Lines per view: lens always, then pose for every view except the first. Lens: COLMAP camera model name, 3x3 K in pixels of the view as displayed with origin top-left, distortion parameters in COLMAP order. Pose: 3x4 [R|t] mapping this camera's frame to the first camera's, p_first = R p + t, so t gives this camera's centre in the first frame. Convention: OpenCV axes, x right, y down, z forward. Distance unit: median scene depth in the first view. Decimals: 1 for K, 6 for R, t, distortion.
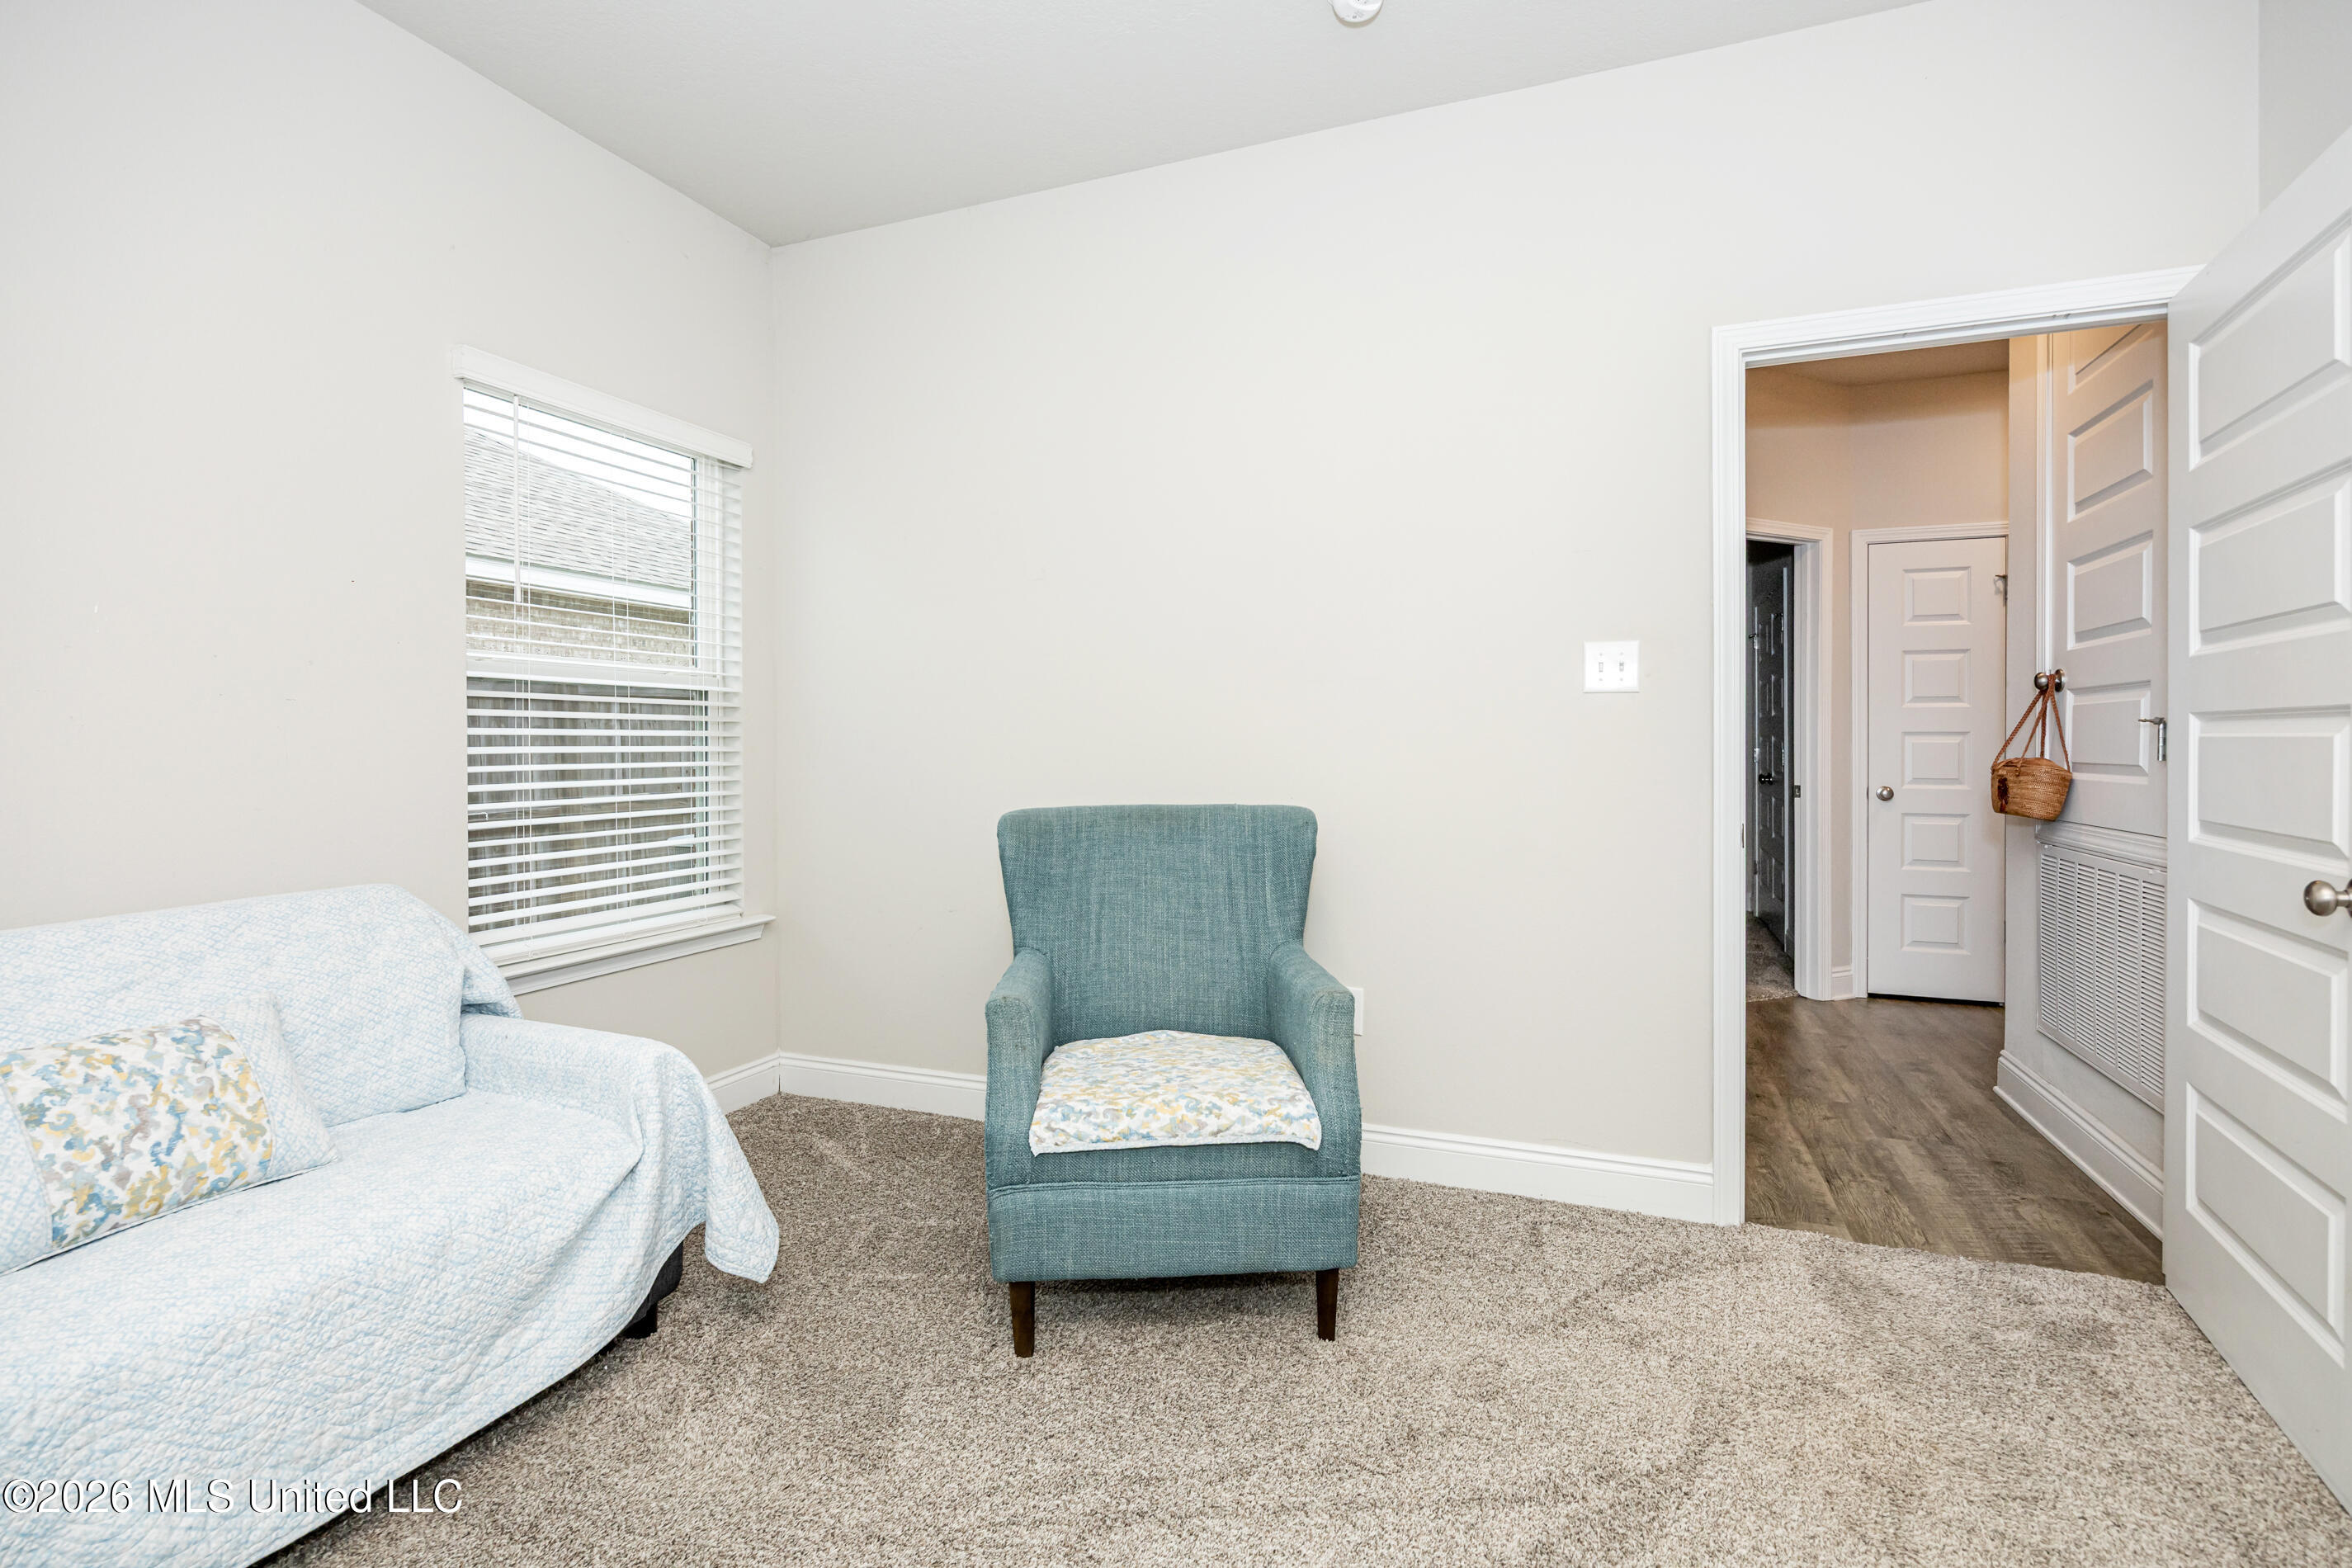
lens RADIAL K [[1082.6, 0, 1202.4], [0, 1082.6, 747.6], [0, 0, 1]] dist [-0.009594, 0.000004]
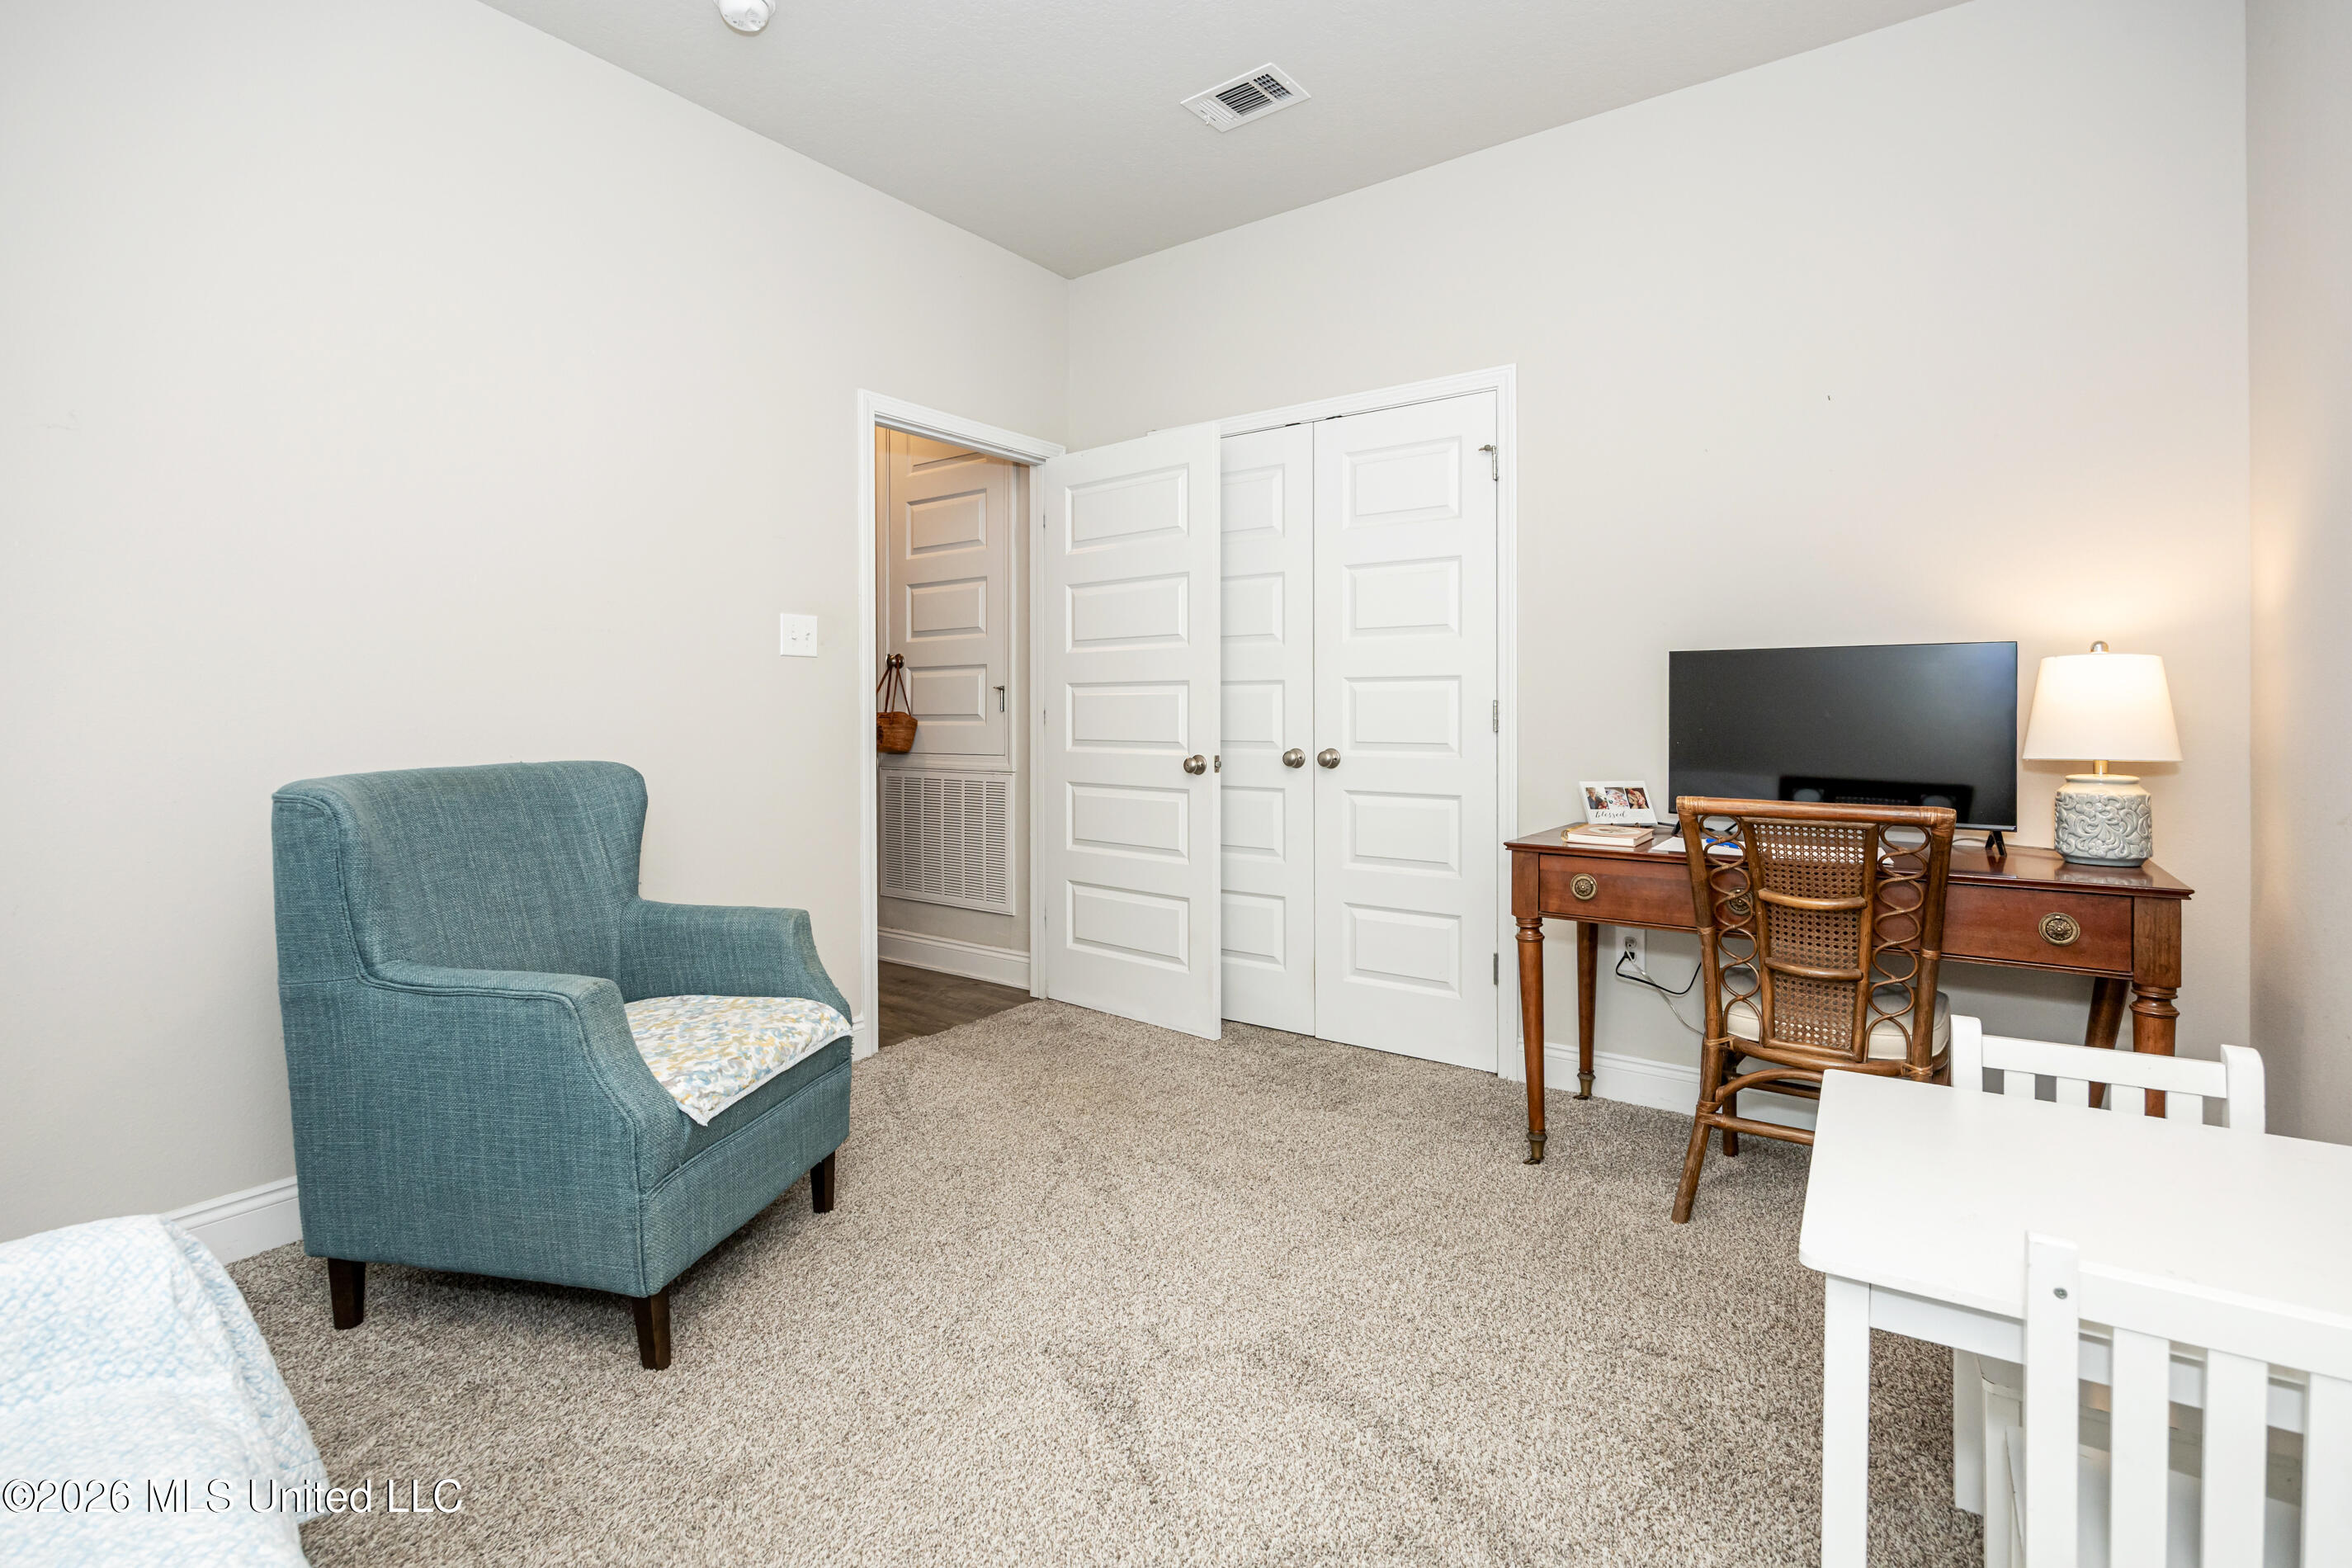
lens RADIAL K [[1082.6, 0, 1186.0], [0, 1082.6, 711.7], [0, 0, 1]] dist [-0.009594, 0.000004]
pose [[0.254540, -0.003710, 0.967055, -0.733730], [0.014865, 0.999890, -0.000077, 0.020062], [-0.966948, 0.014395, 0.254567, 0.275225]]
